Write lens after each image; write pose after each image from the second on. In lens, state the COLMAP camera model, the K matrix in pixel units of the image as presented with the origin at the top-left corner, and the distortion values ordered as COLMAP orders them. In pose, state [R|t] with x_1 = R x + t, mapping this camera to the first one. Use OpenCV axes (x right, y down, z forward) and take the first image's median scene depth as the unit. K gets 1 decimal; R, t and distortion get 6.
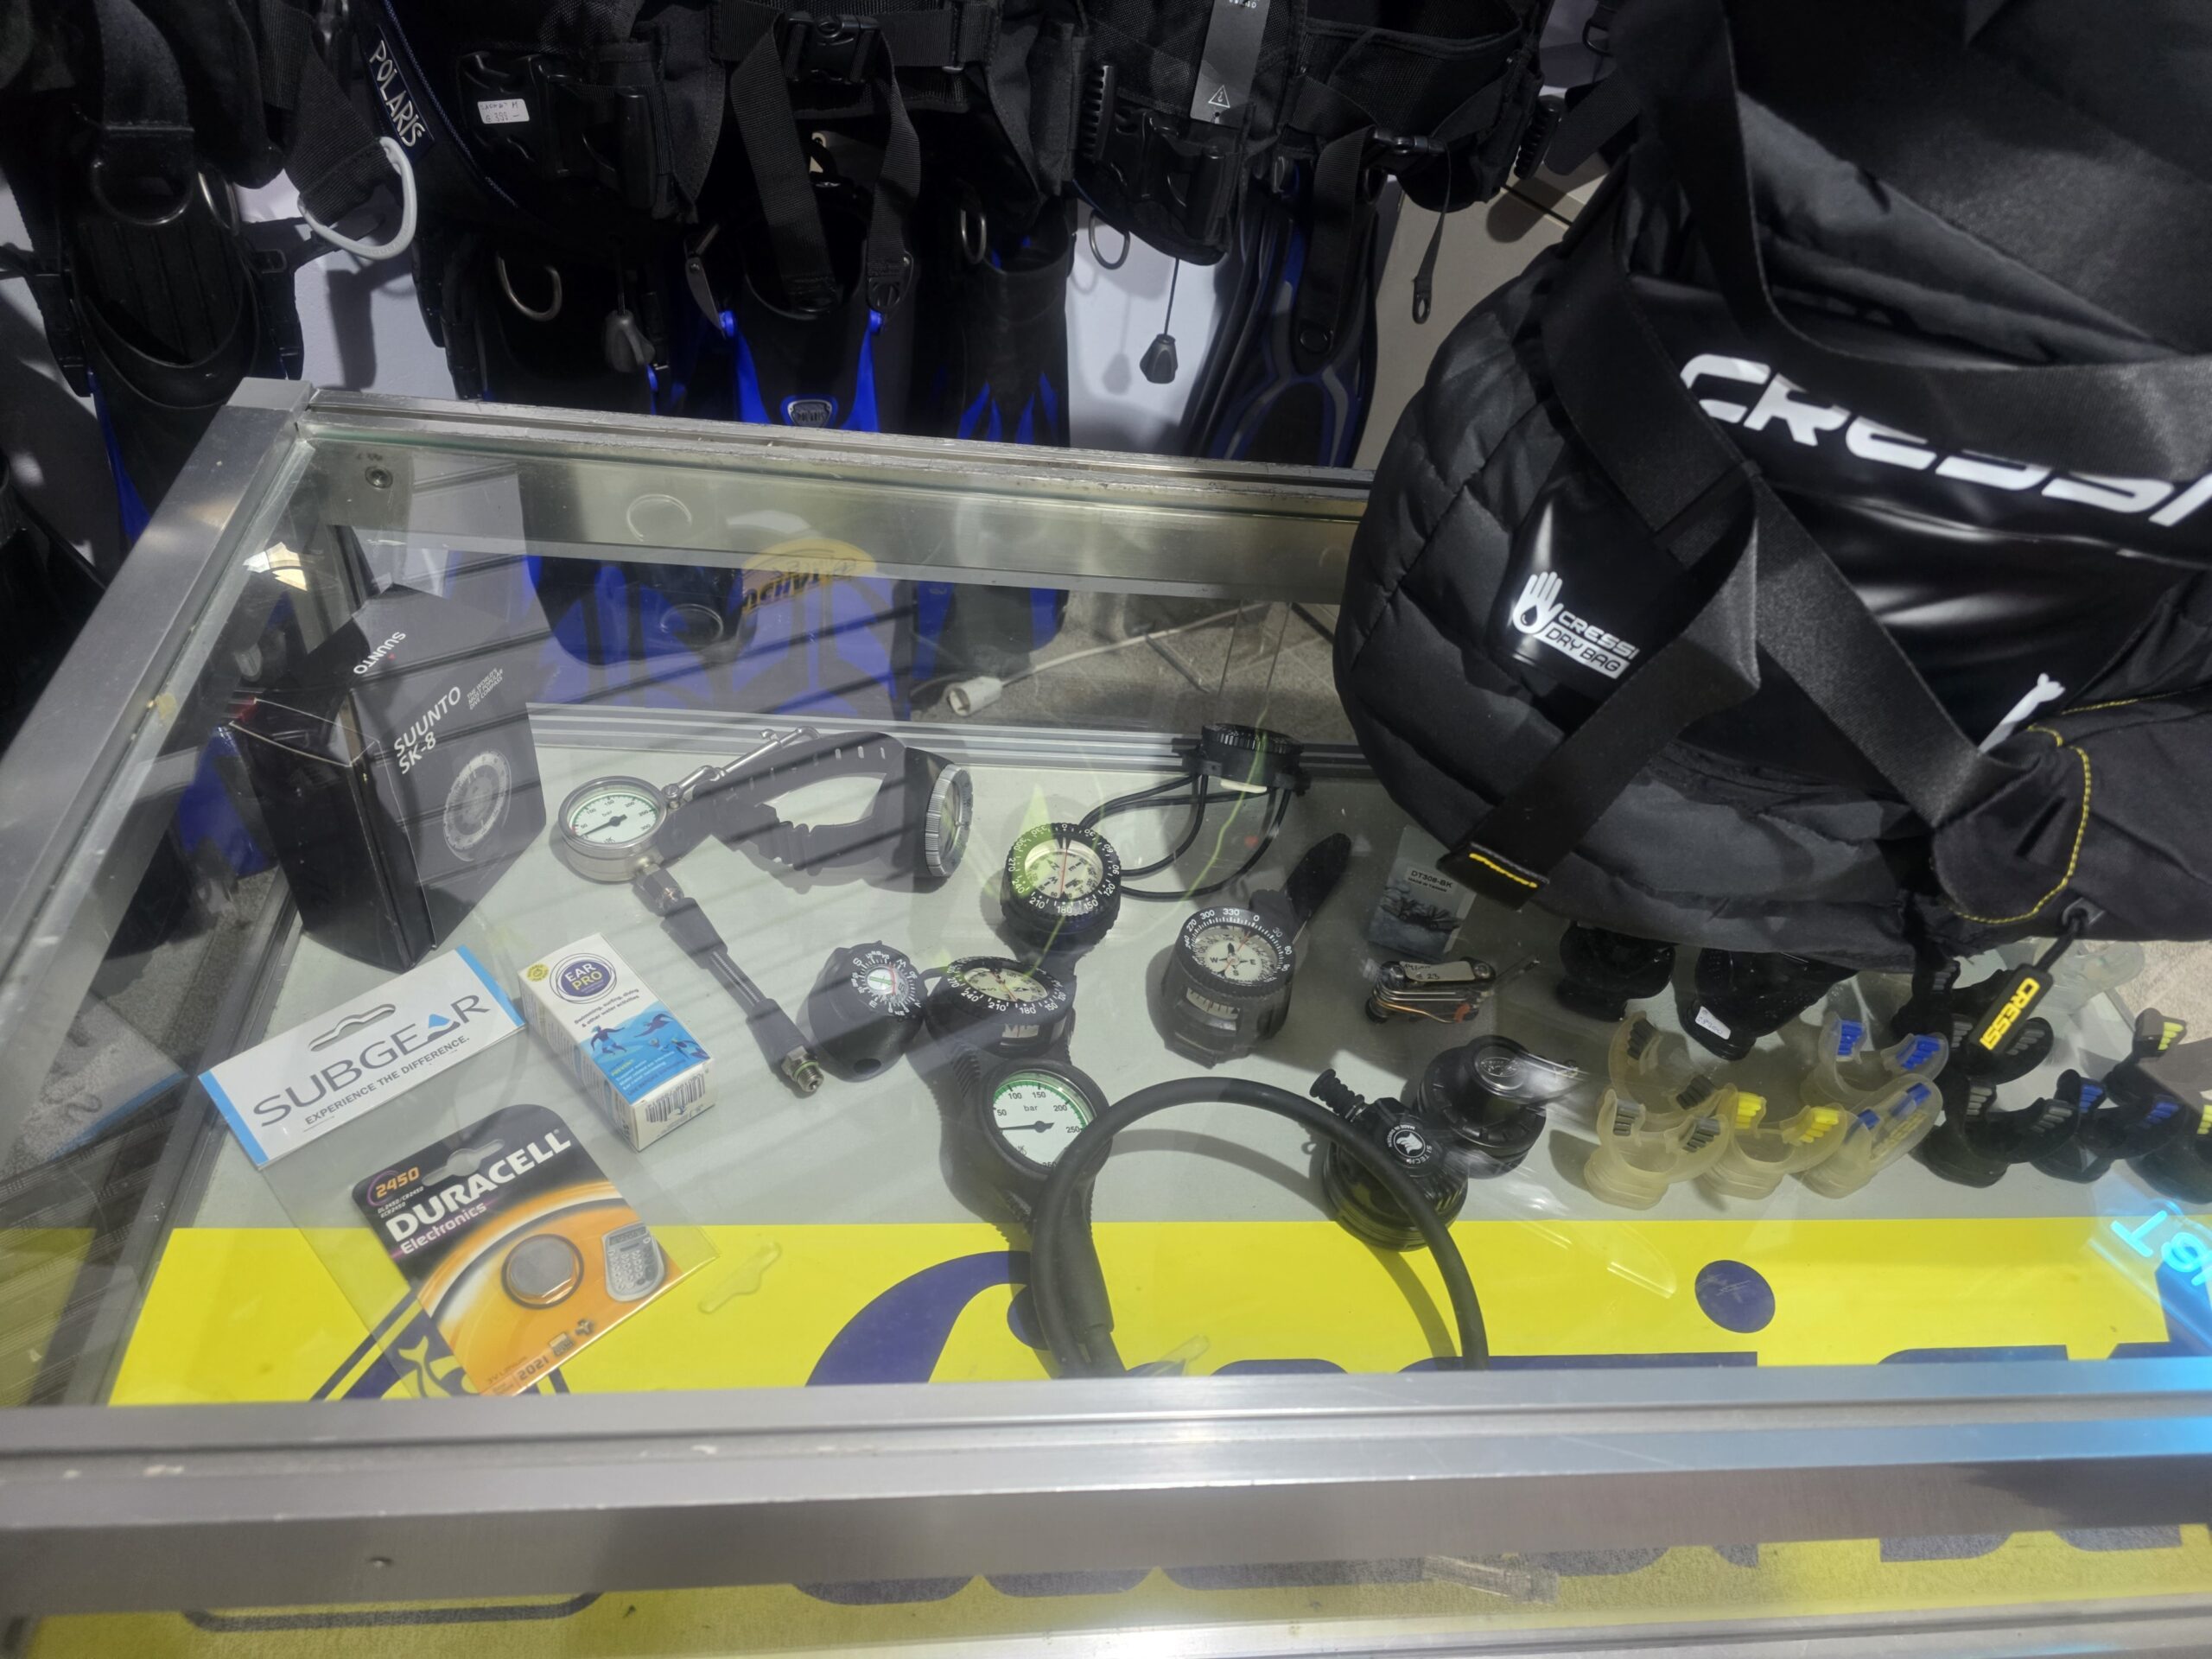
lens RADIAL K [[1530.7, 0, 1106.0], [0, 1530.7, 829.5], [0, 0, 1]] dist [0.010263, -0.002510]
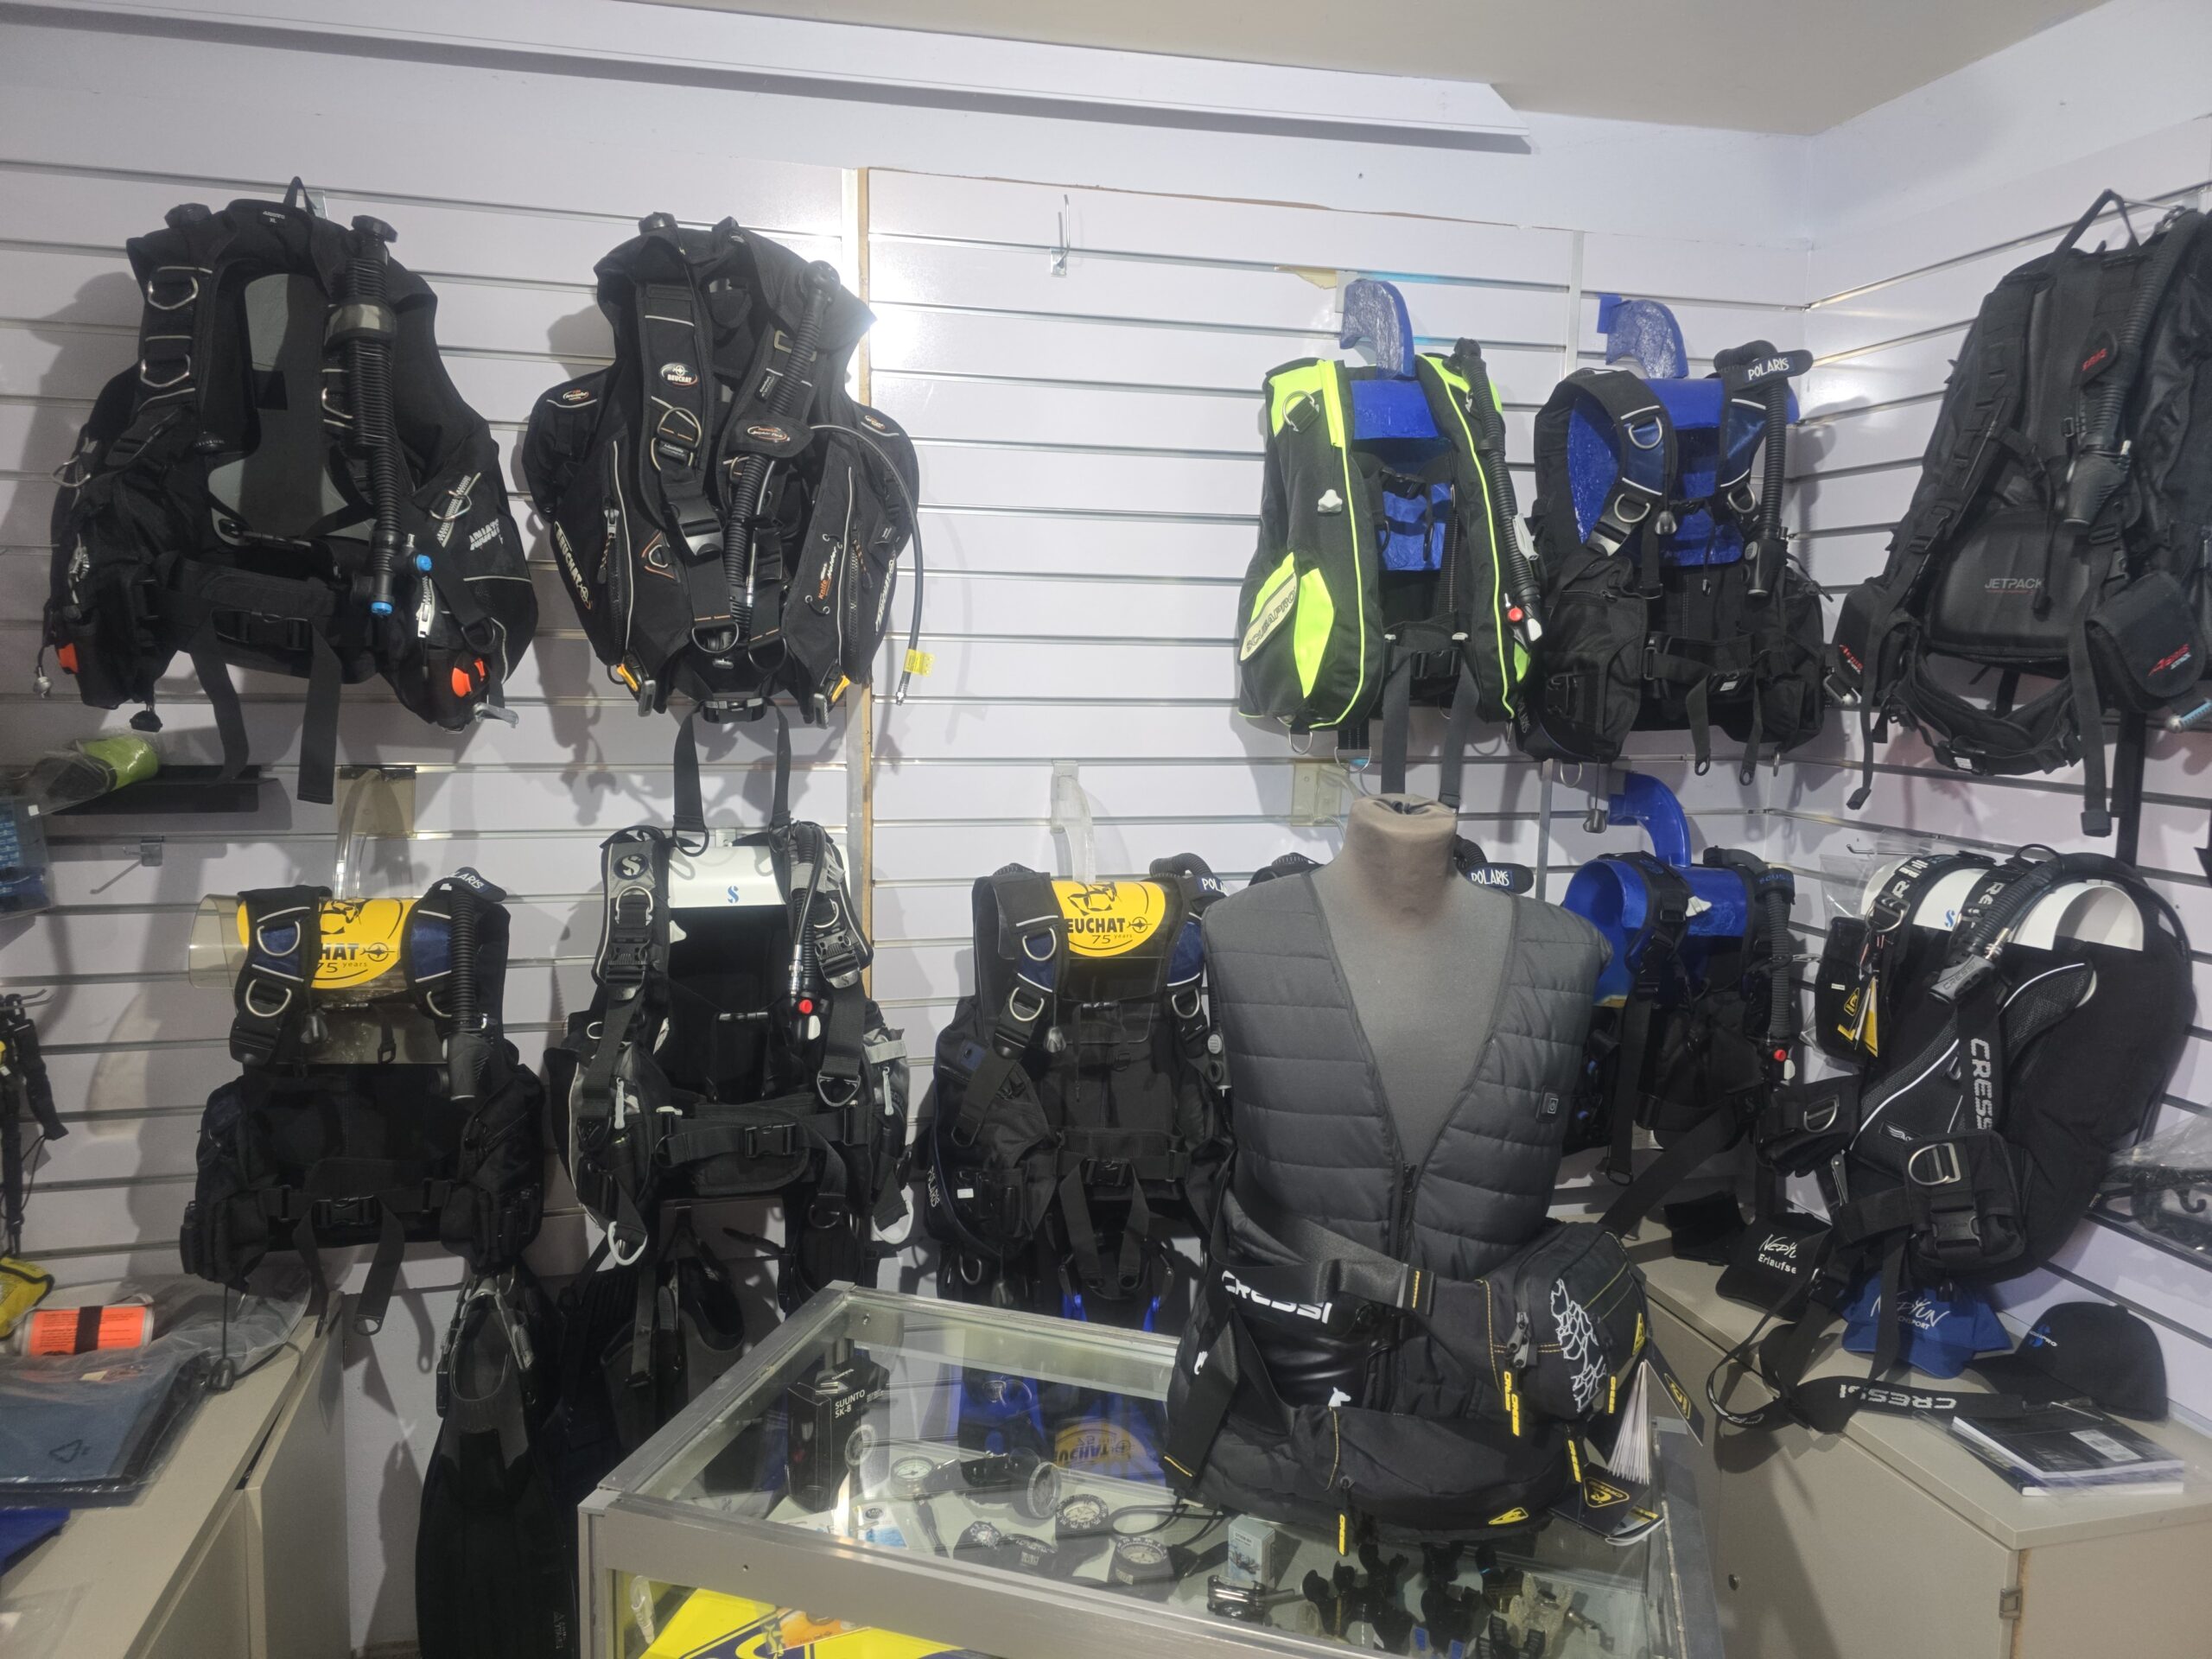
lens RADIAL K [[1471.4, 0, 1104.7], [0, 1471.4, 811.1], [0, 0, 1]] dist [0.061205, -0.070770]
pose [[0.927030, -0.070877, -0.368228, 0.706016], [-0.184438, 0.768803, -0.612311, 0.453205], [0.326494, 0.635546, 0.699631, -0.937246]]
